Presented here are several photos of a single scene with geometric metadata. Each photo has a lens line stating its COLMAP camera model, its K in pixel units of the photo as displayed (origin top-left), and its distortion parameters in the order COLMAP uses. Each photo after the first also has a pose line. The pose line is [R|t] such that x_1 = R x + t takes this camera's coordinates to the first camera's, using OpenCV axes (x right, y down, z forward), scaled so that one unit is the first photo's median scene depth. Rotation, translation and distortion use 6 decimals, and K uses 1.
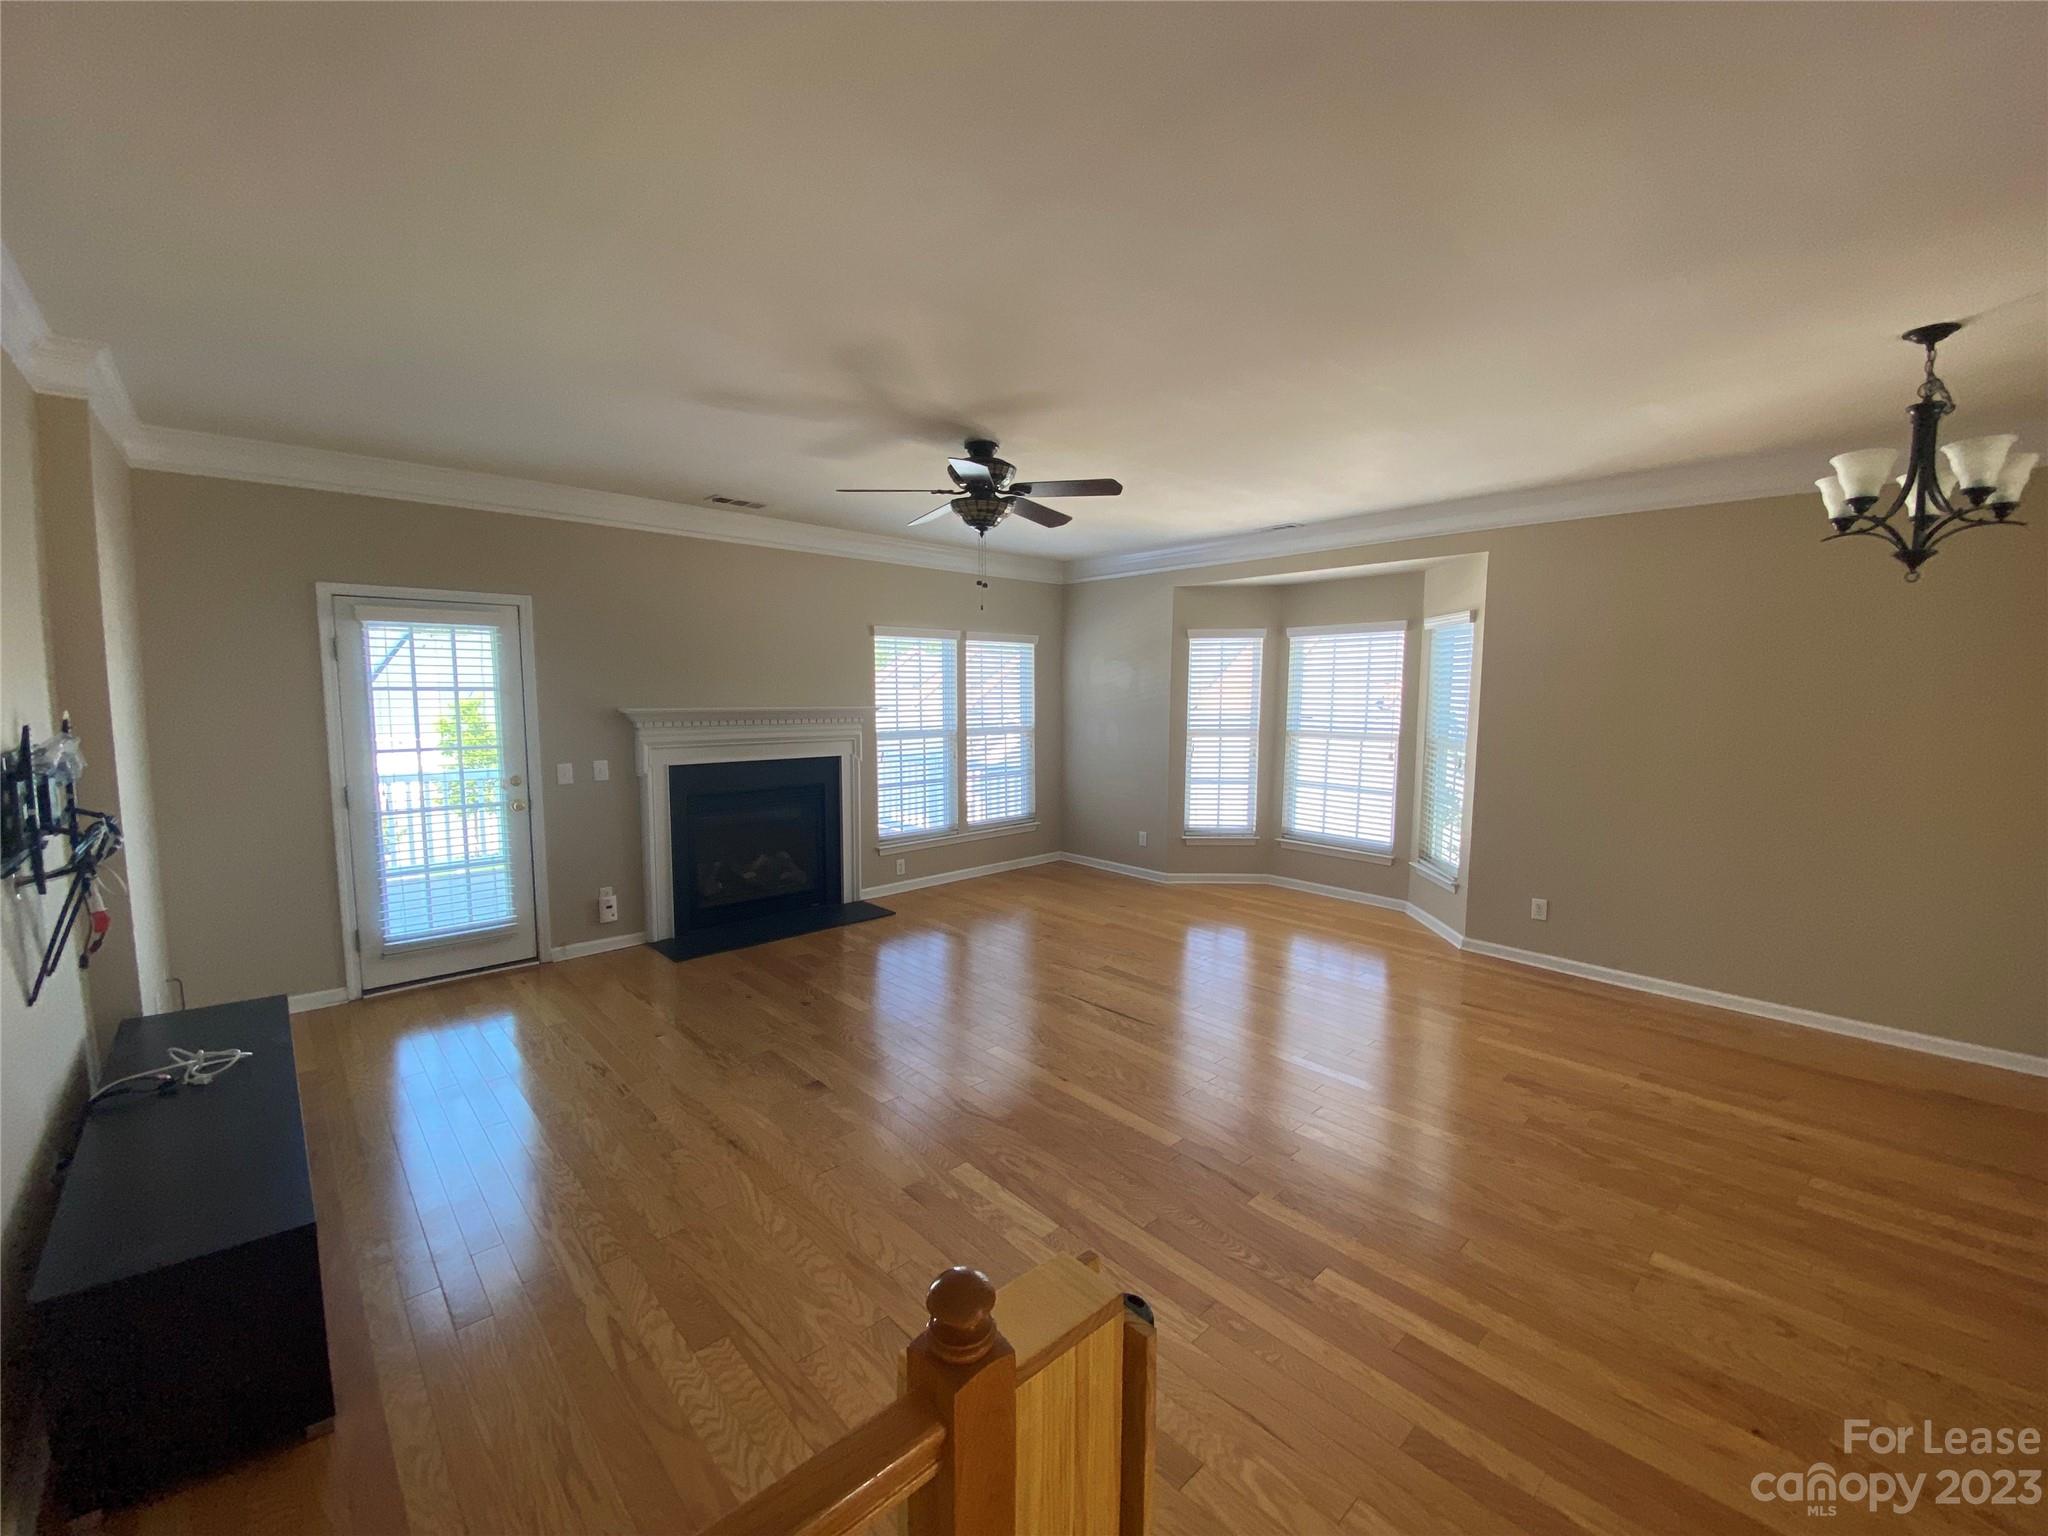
lens RADIAL K [[831.4, 0, 1024.0], [0, 831.4, 768.0], [0, 0, 1]] dist [0.034711, -0.022897]
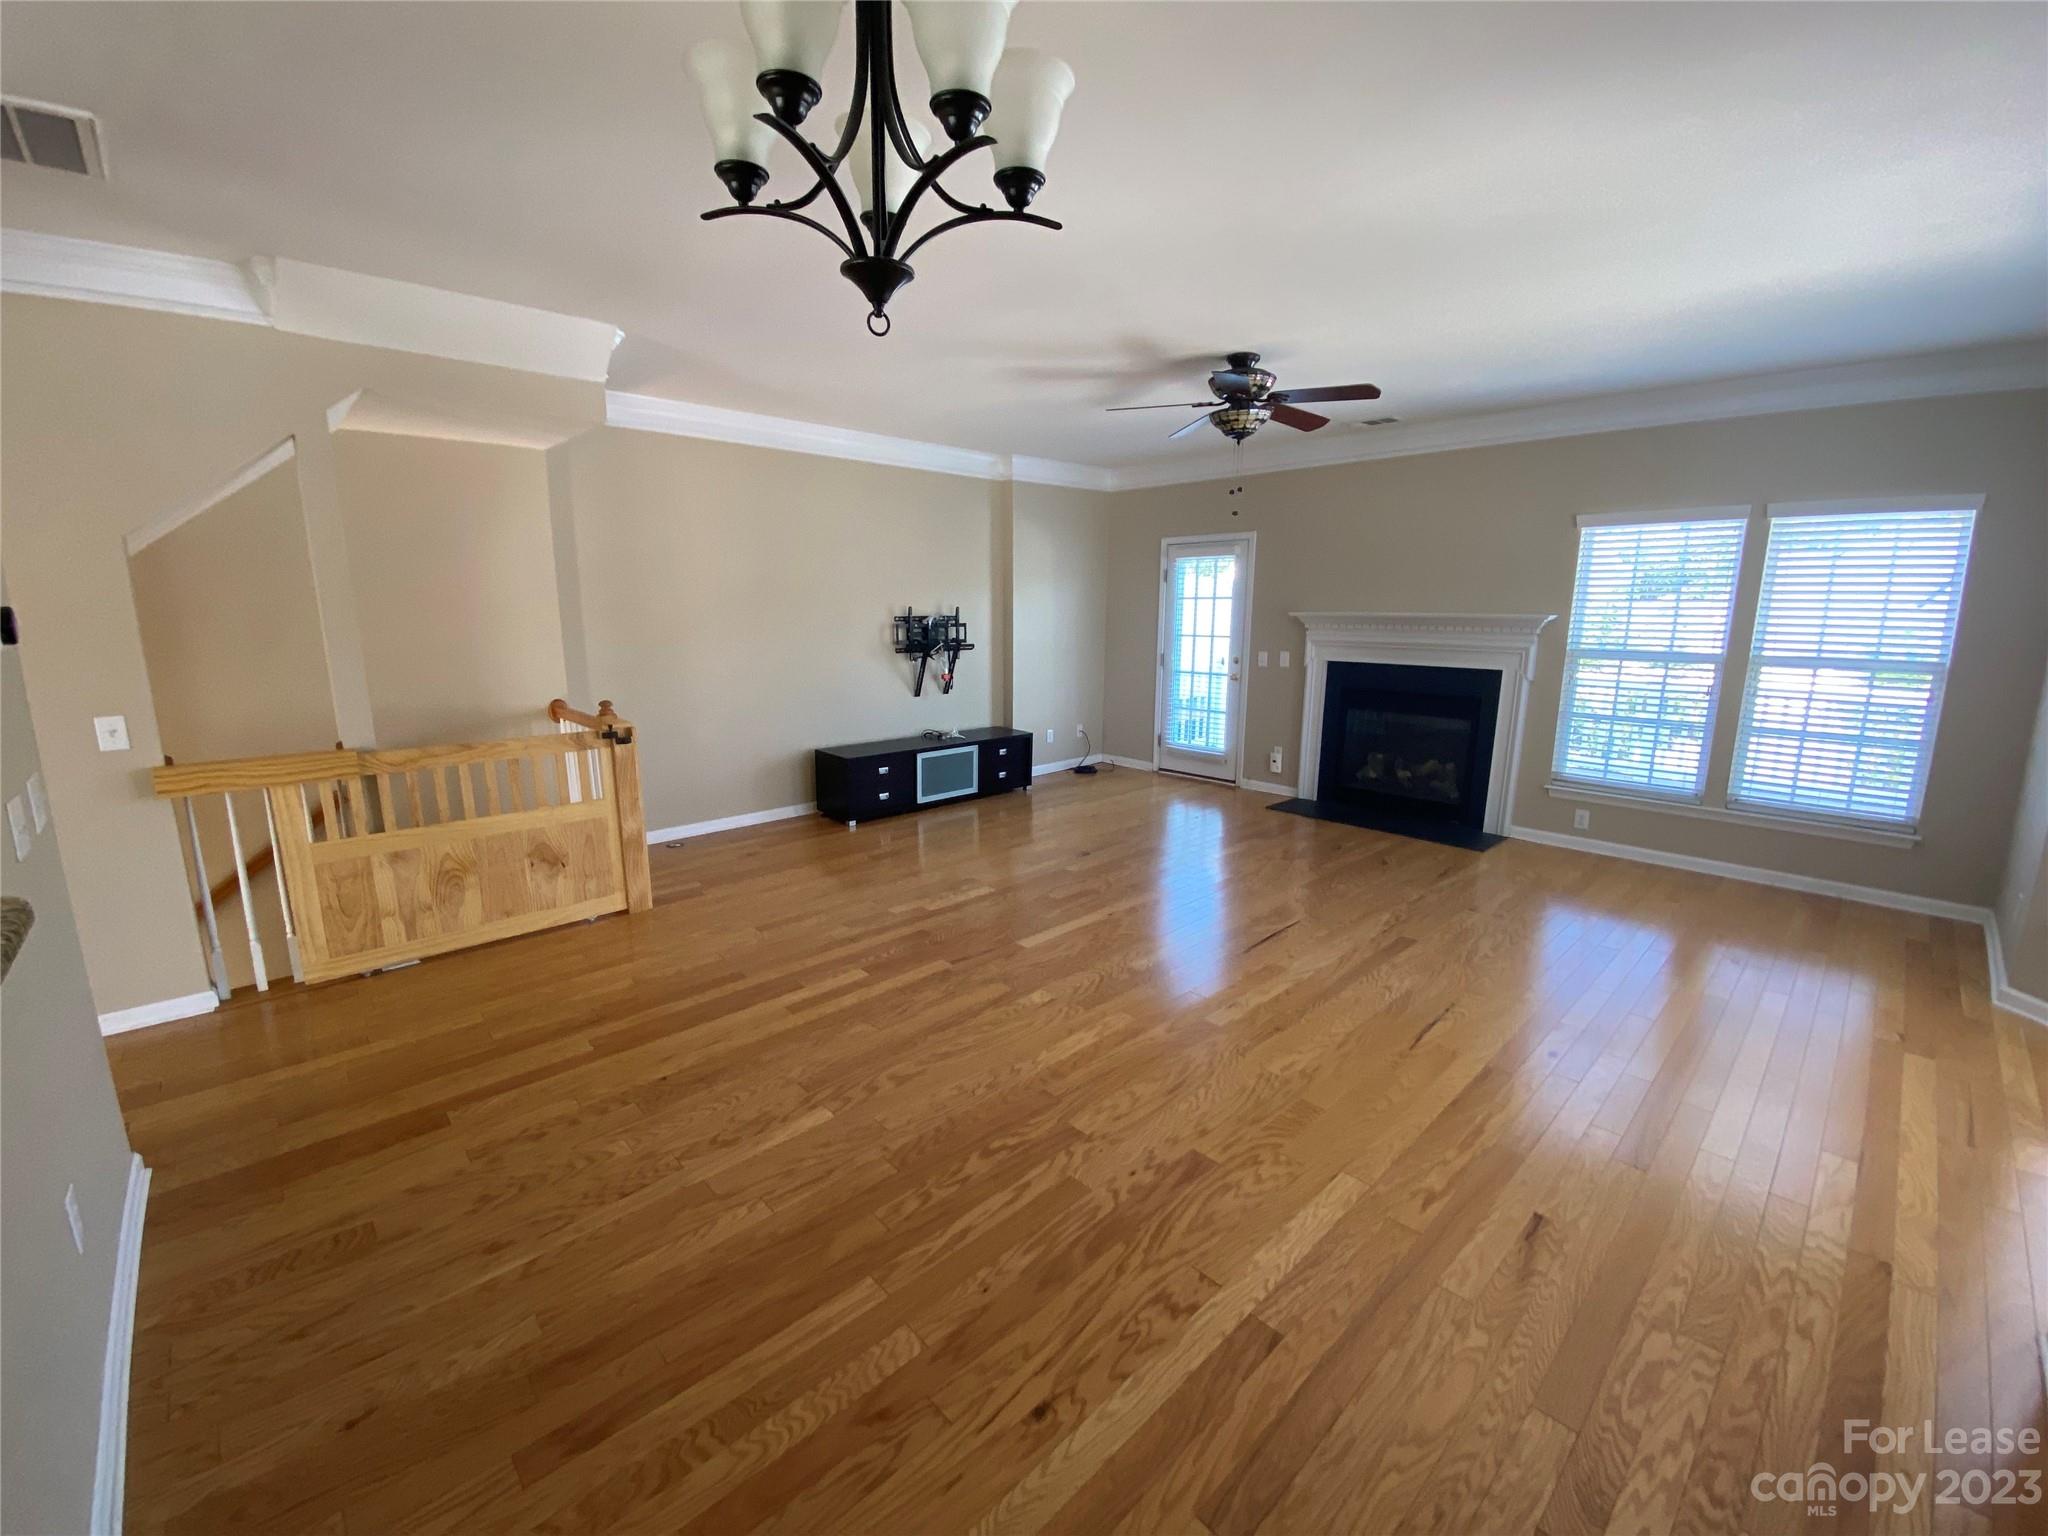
lens RADIAL K [[831.4, 0, 1024.0], [0, 831.4, 768.0], [0, 0, 1]] dist [0.034711, -0.022897]
pose [[0.000717, 0.187144, -0.982332, 0.872409], [-0.101846, 0.977238, 0.186099, -0.034972], [0.994800, 0.099913, 0.019760, 0.603028]]
